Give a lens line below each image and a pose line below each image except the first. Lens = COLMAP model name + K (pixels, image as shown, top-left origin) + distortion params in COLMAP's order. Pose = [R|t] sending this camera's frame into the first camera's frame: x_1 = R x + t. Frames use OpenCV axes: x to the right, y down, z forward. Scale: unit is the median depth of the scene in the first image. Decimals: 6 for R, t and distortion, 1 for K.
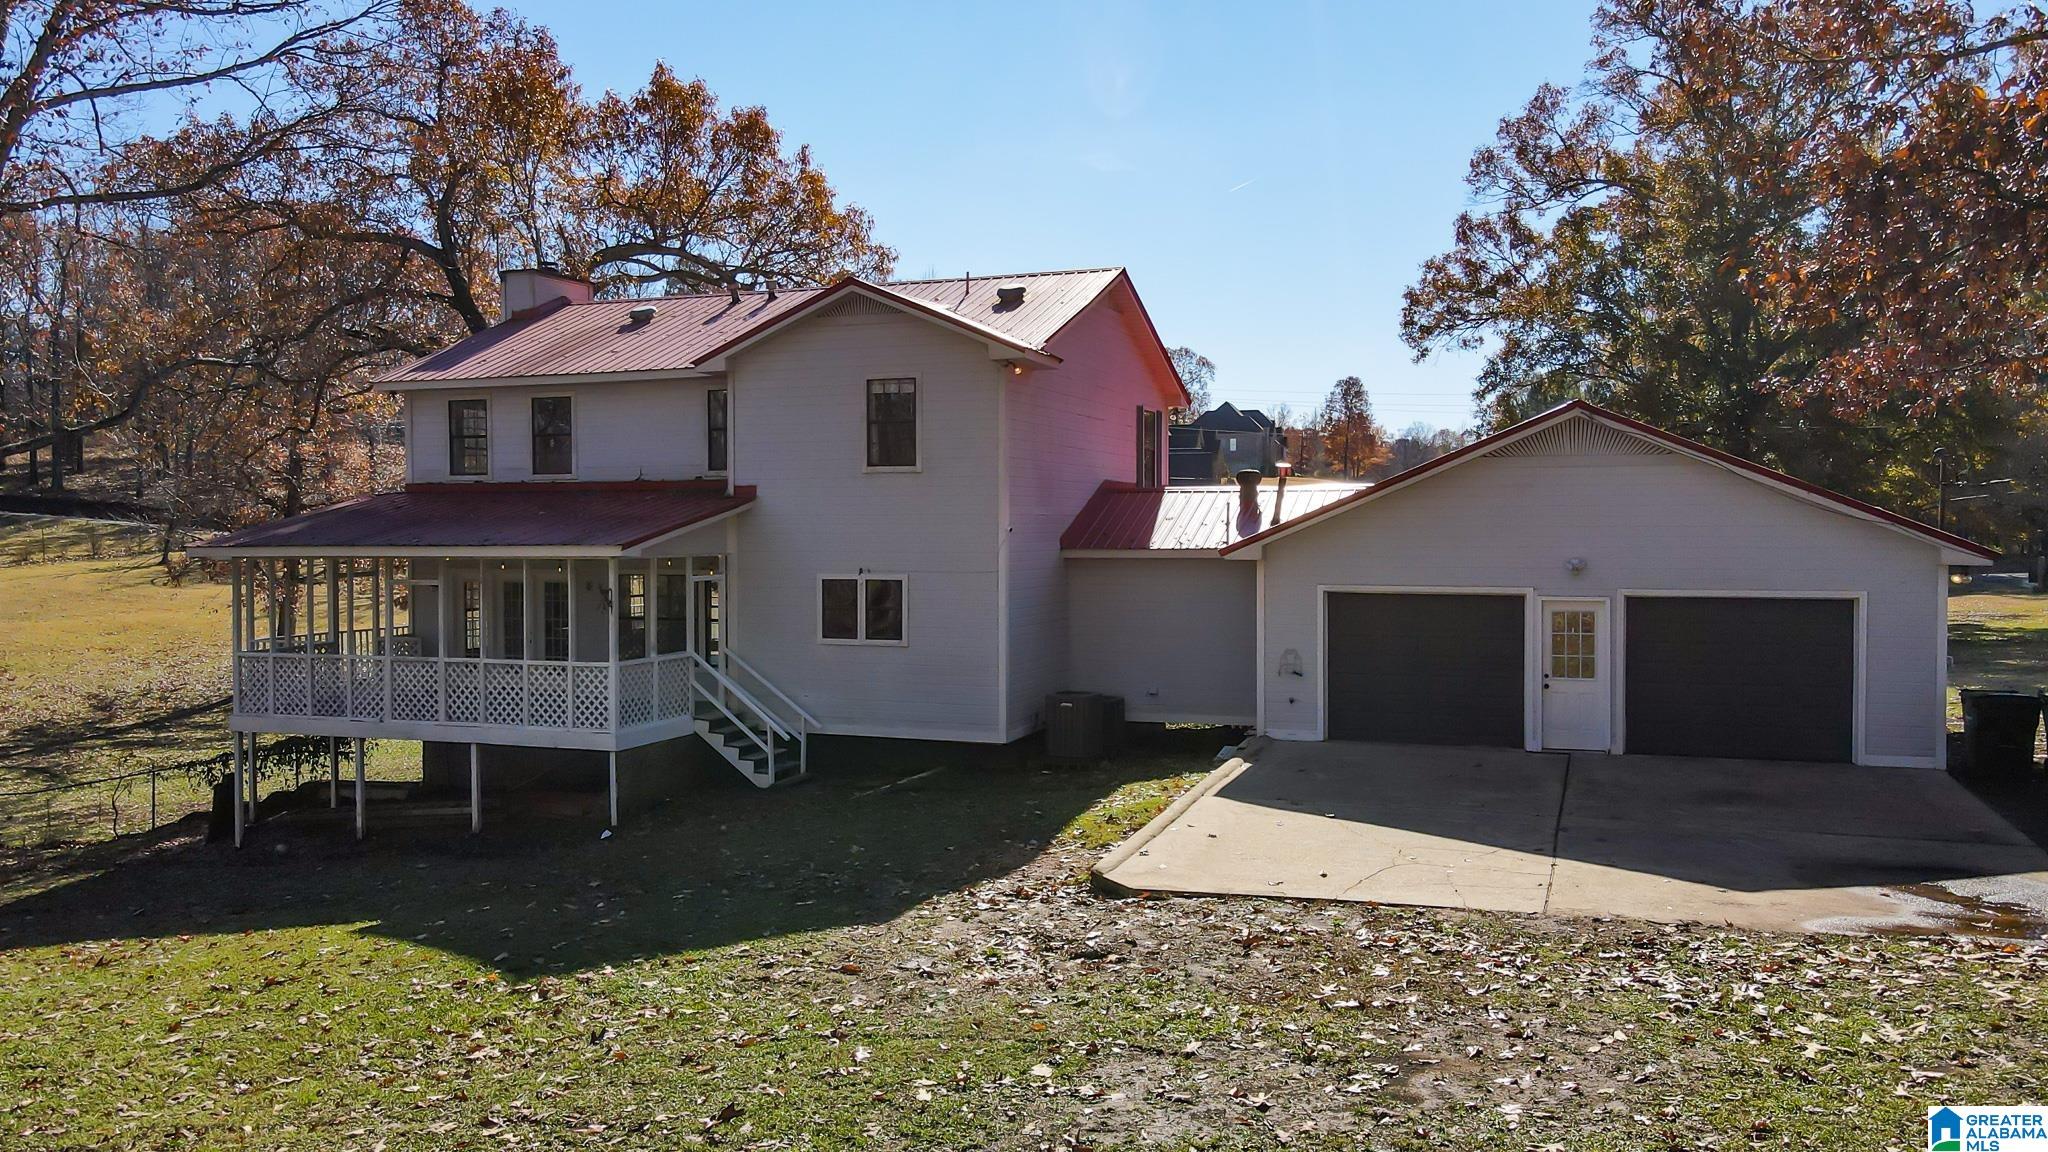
lens RADIAL K [[1522.7, 0, 1024.0], [0, 1522.7, 576.0], [0, 0, 1]] dist [-0.003494, 0.010348]
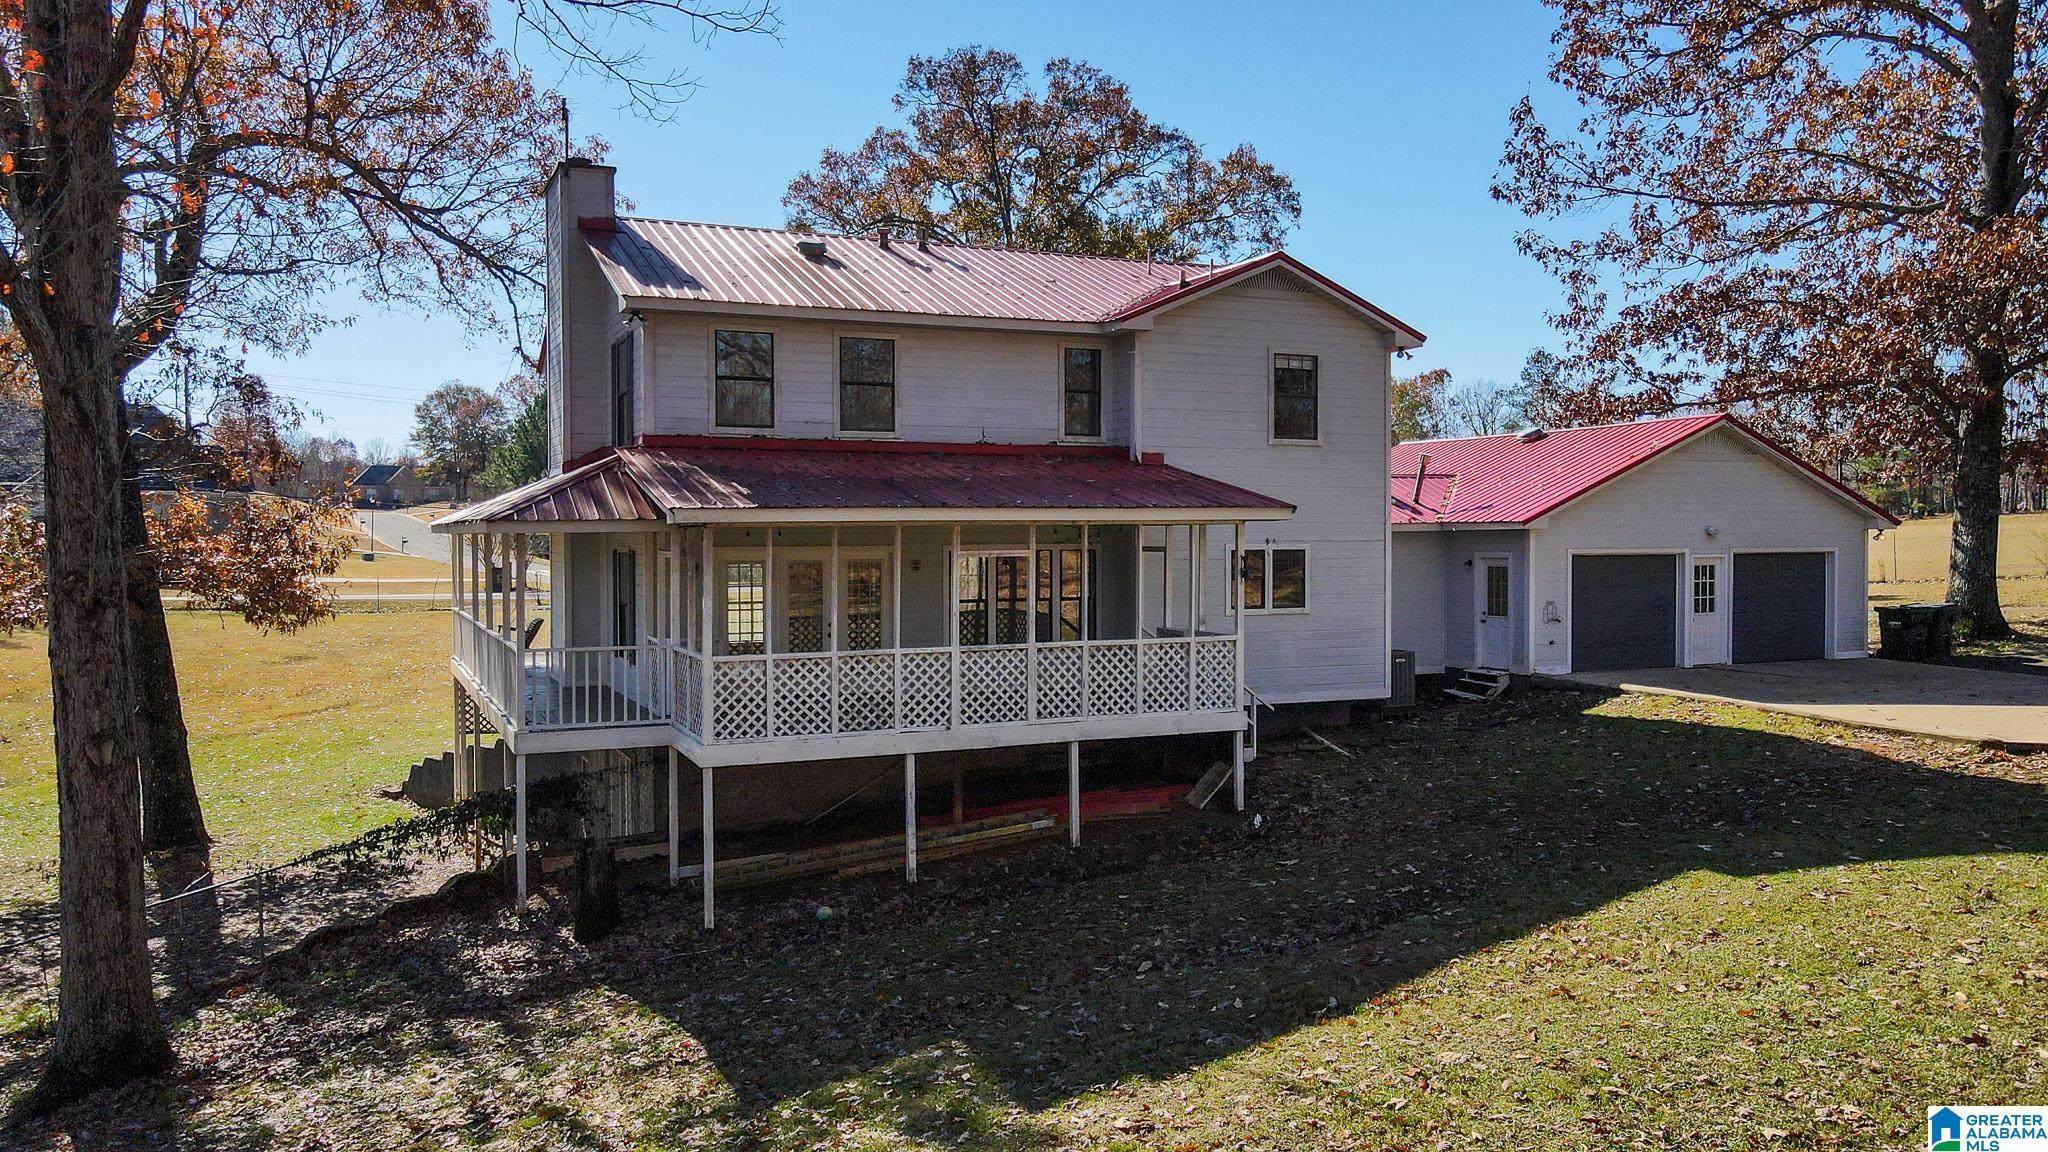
lens RADIAL K [[1522.7, 0, 1024.0], [0, 1522.7, 576.0], [0, 0, 1]] dist [-0.003494, 0.010348]
pose [[0.736193, -0.020484, 0.676461, -0.922509], [0.017168, 0.999785, 0.011591, 0.005944], [-0.676554, 0.003081, 0.736387, 0.358020]]
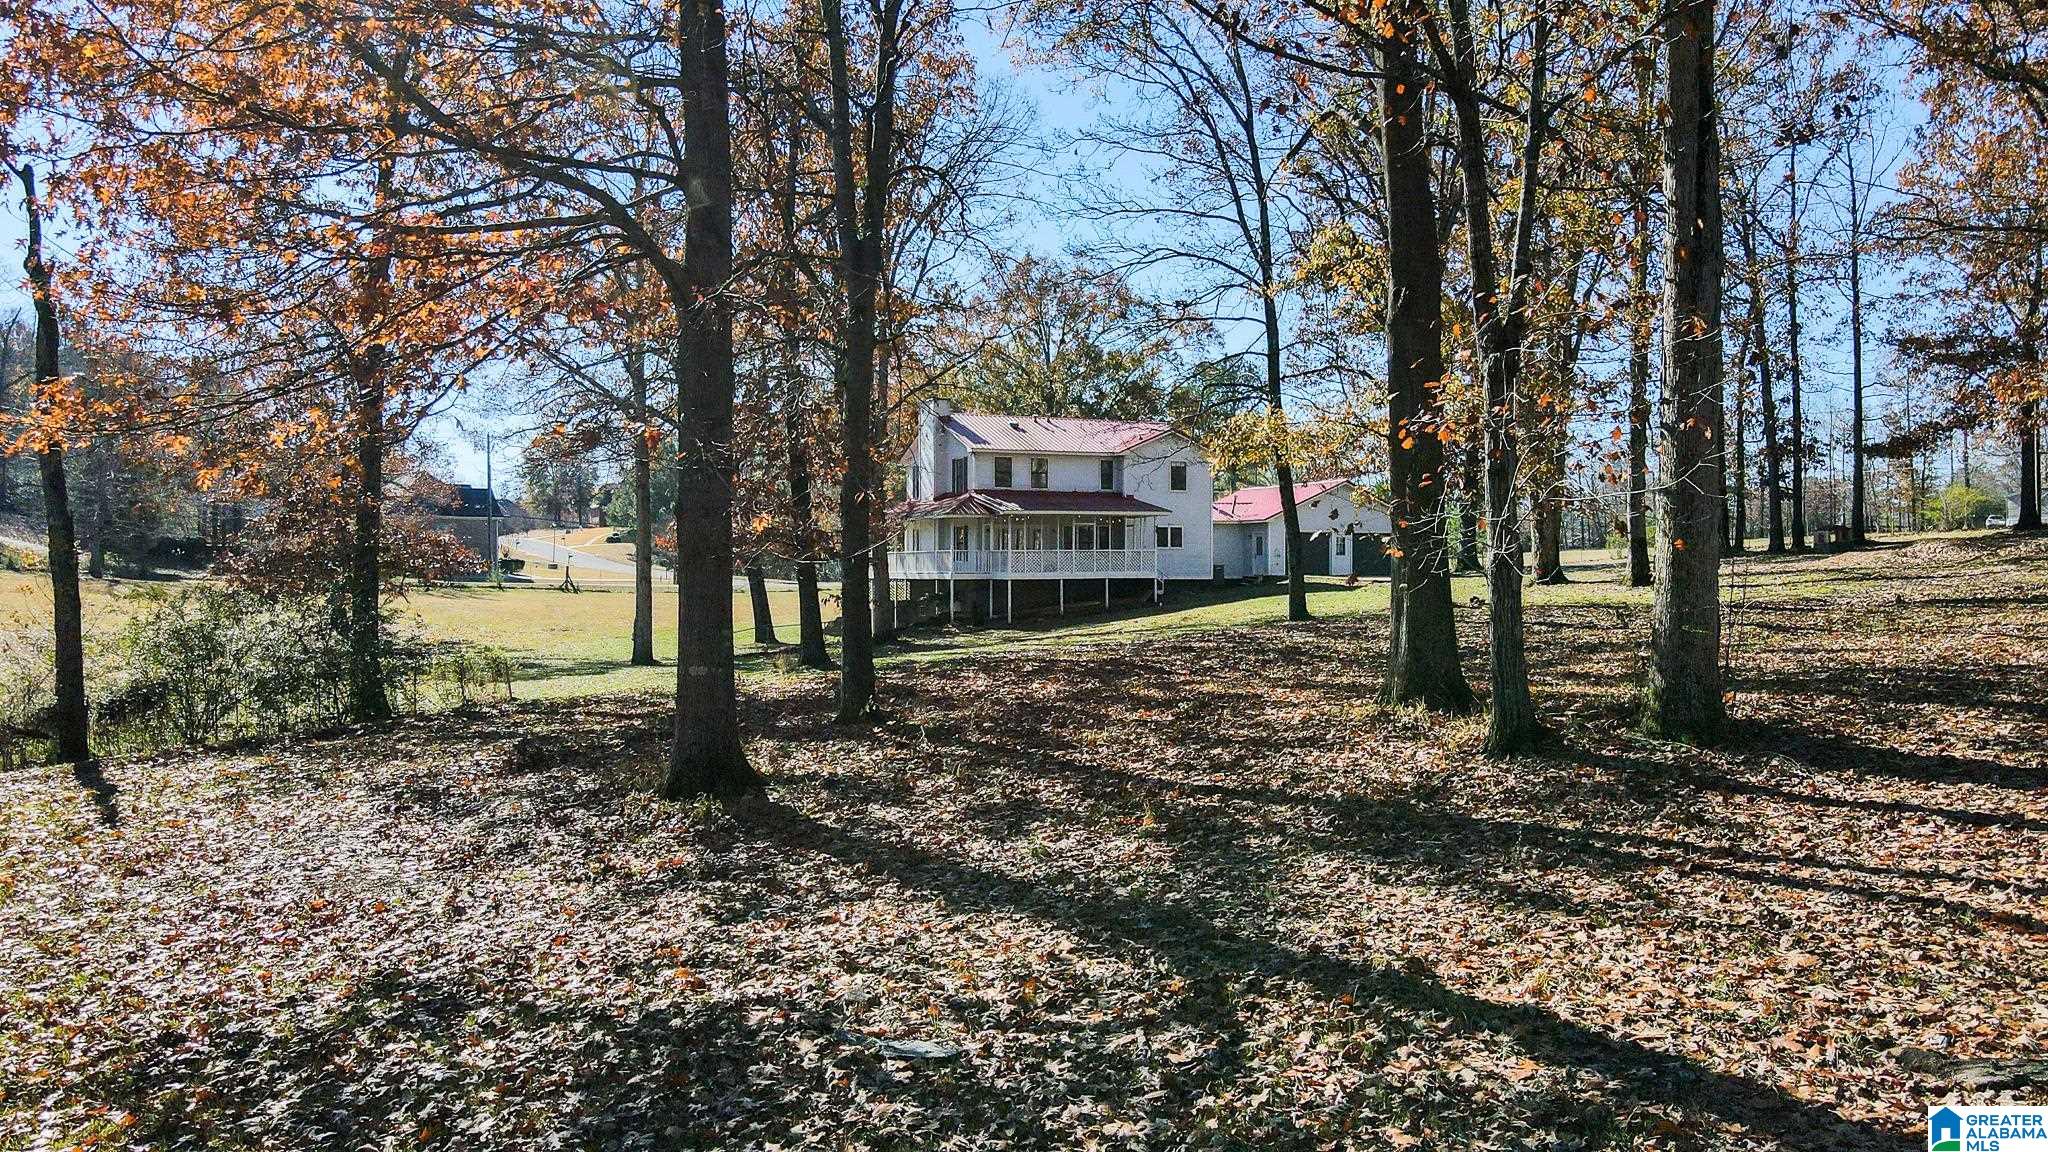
lens RADIAL K [[1522.7, 0, 1024.0], [0, 1522.7, 576.0], [0, 0, 1]] dist [-0.003494, 0.010348]
pose [[0.732867, -0.003890, 0.680361, -2.394900], [0.020508, 0.999656, -0.016375, 0.144595], [-0.680063, 0.025954, 0.732694, -1.030684]]
